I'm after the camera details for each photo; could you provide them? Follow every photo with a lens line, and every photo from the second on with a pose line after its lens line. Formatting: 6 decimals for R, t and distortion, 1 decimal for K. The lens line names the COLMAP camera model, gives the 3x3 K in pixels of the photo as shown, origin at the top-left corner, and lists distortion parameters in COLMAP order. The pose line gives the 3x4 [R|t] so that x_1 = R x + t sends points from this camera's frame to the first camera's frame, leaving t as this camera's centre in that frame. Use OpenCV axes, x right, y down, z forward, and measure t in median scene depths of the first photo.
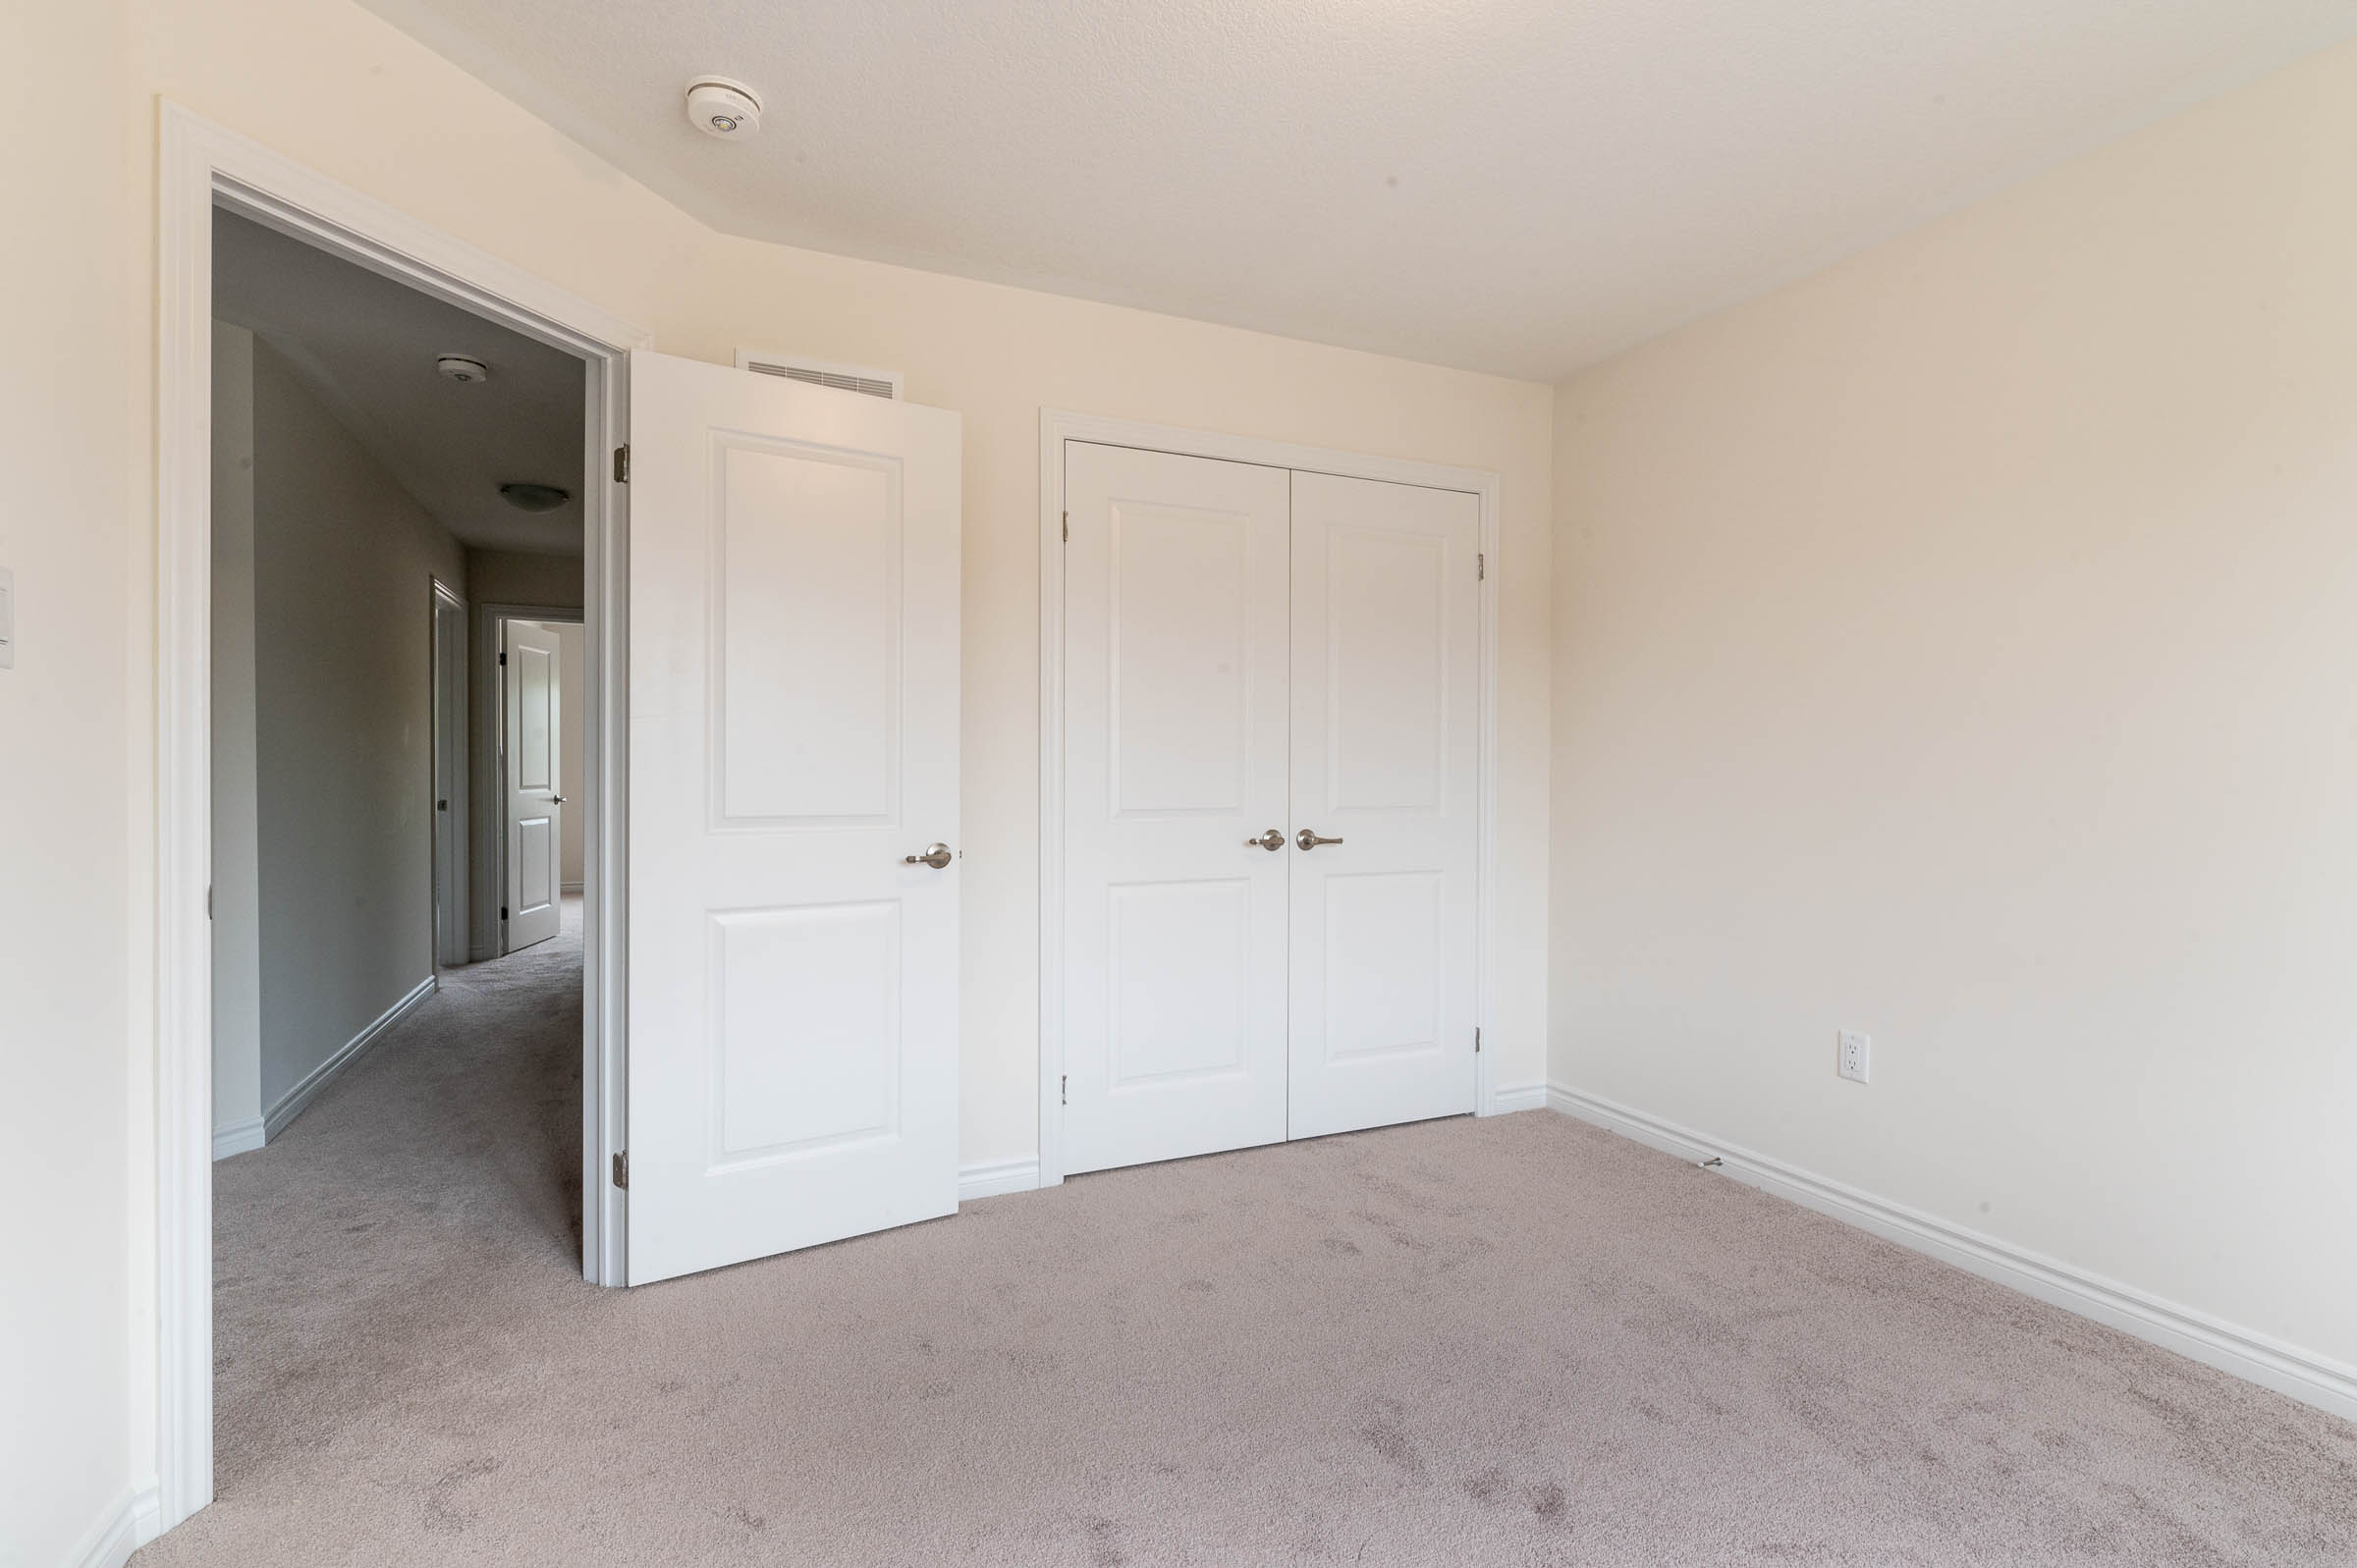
lens RADIAL K [[1101.0, 0, 1176.6], [0, 1101.0, 780.6], [0, 0, 1]] dist [-0.001349, -0.000403]
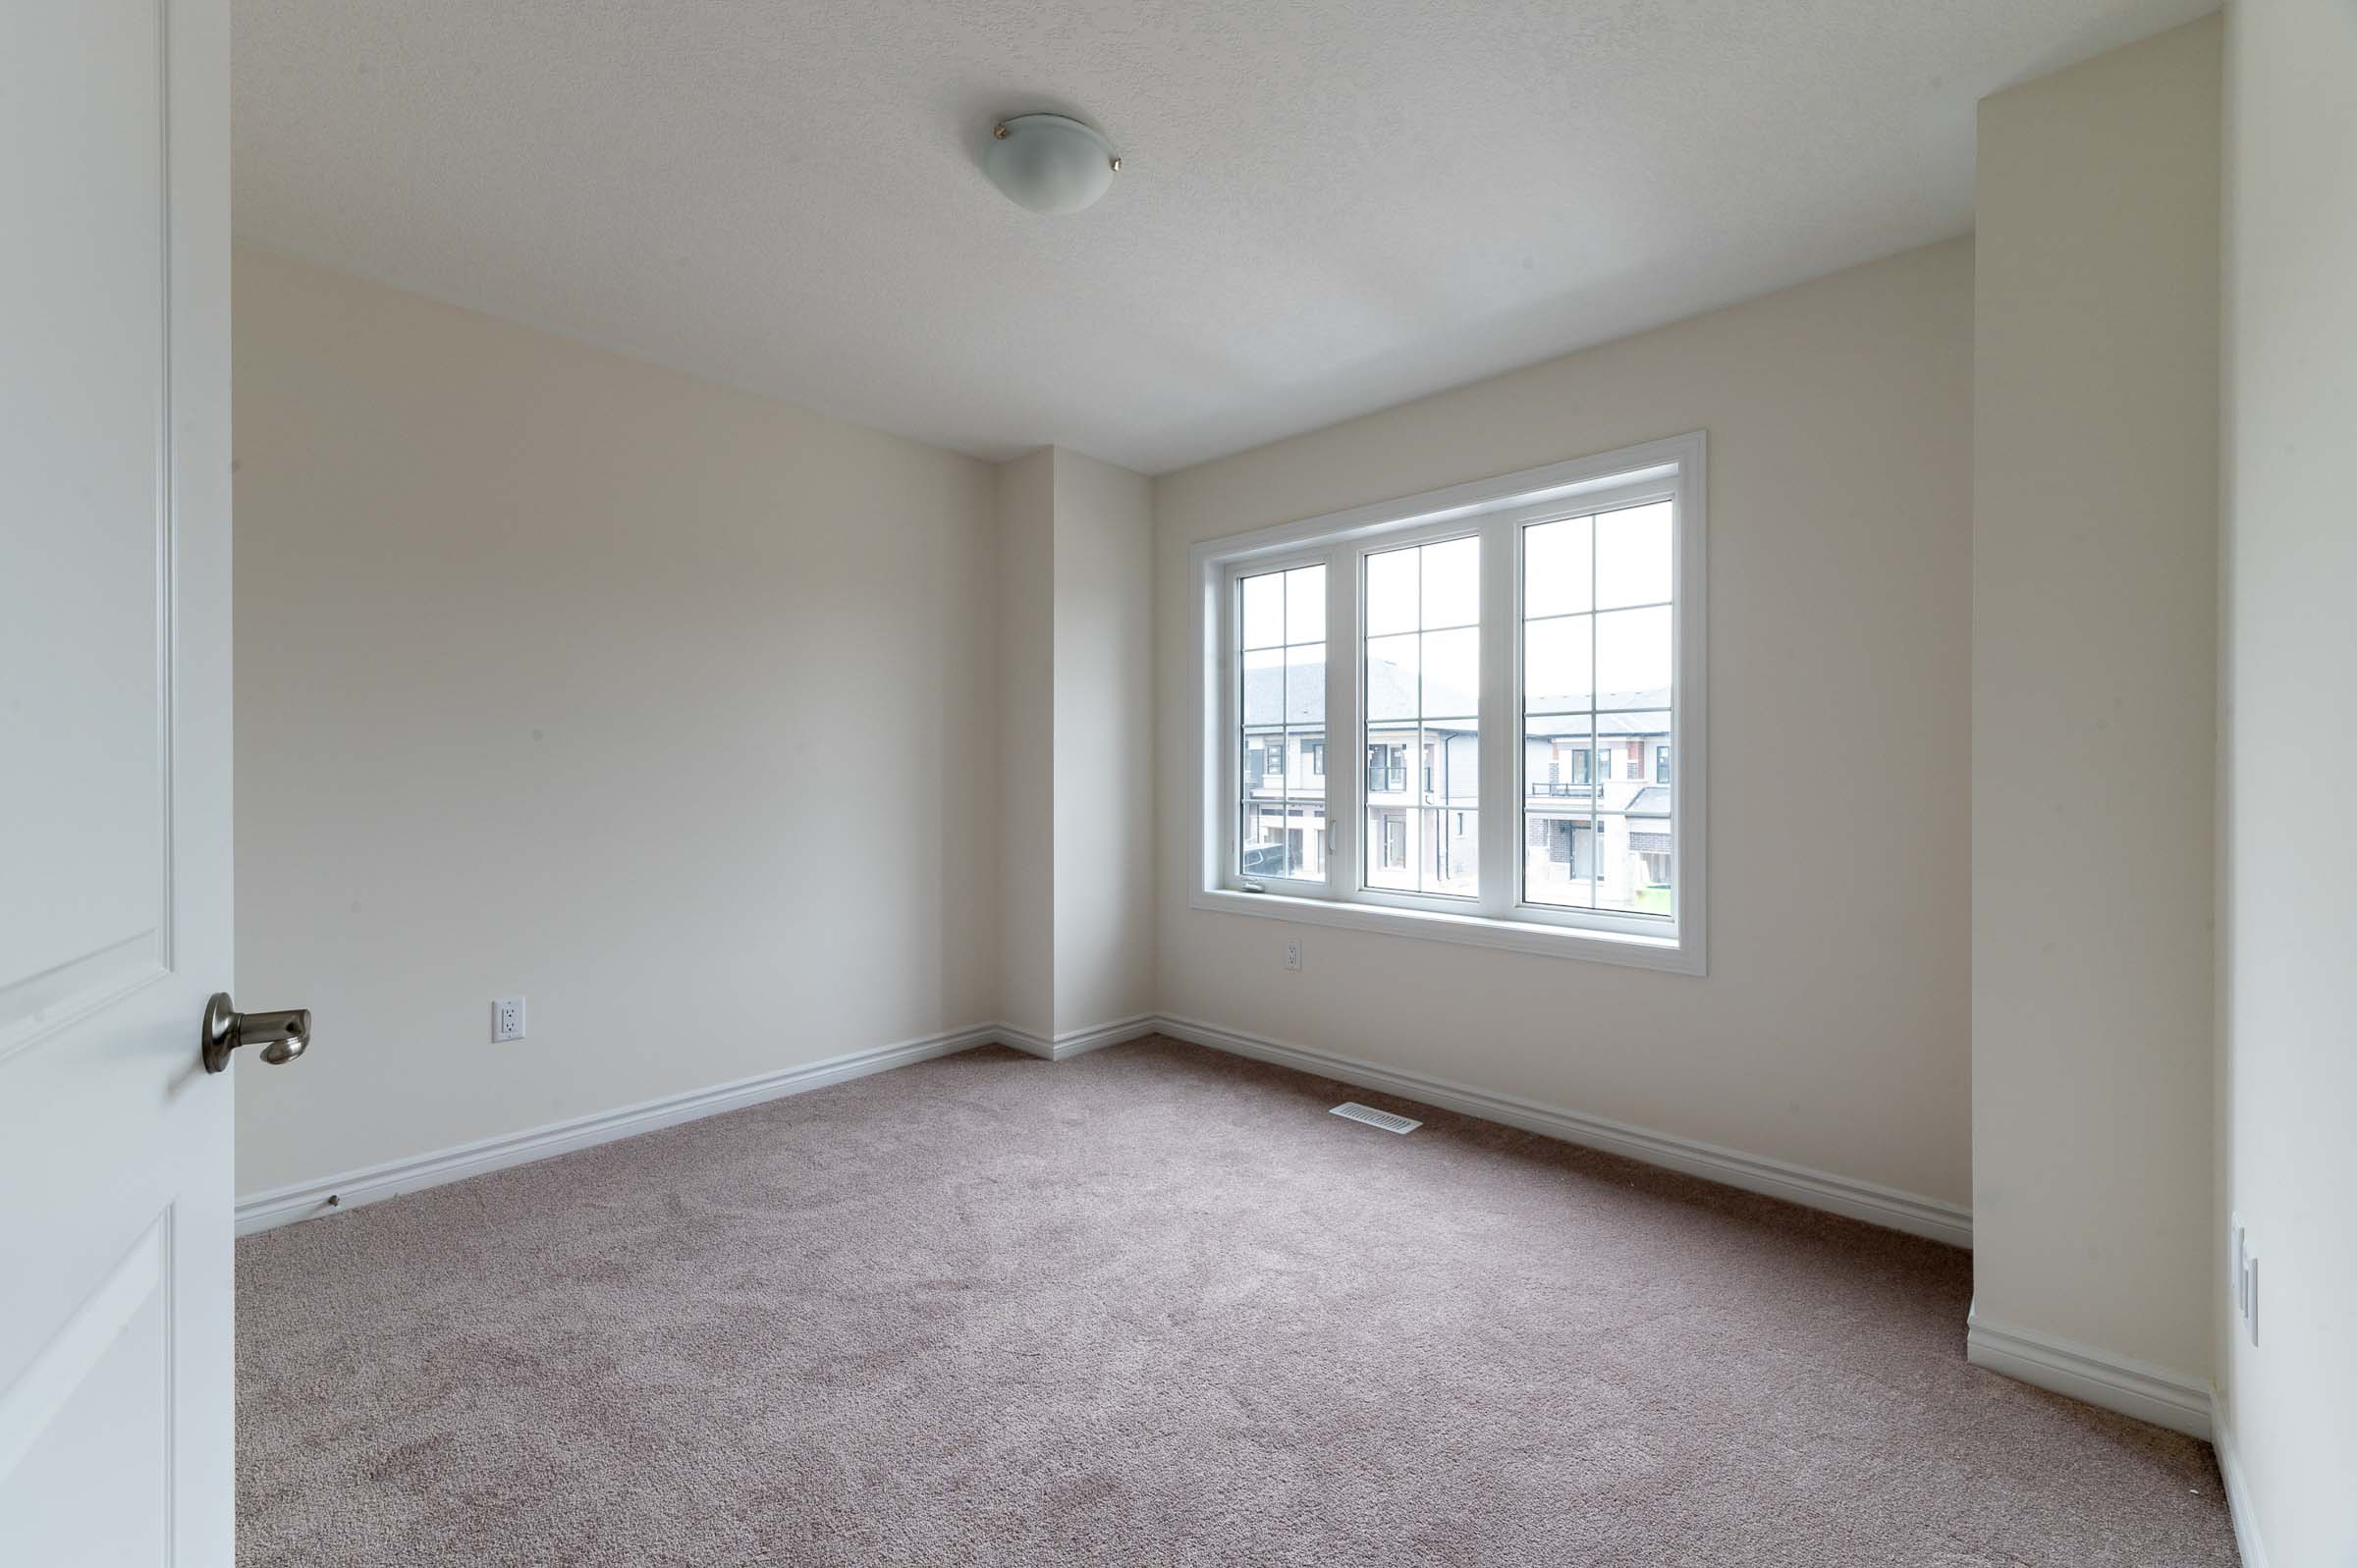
lens RADIAL K [[920.2, 0, 1176.9], [0, 920.2, 778.8], [0, 0, 1]] dist [0.000414, 0.000081]
pose [[-0.399834, -0.007702, 0.916555, -0.538031], [0.002667, 0.999951, 0.009566, -0.007323], [-0.916584, 0.006270, -0.399794, 0.742720]]
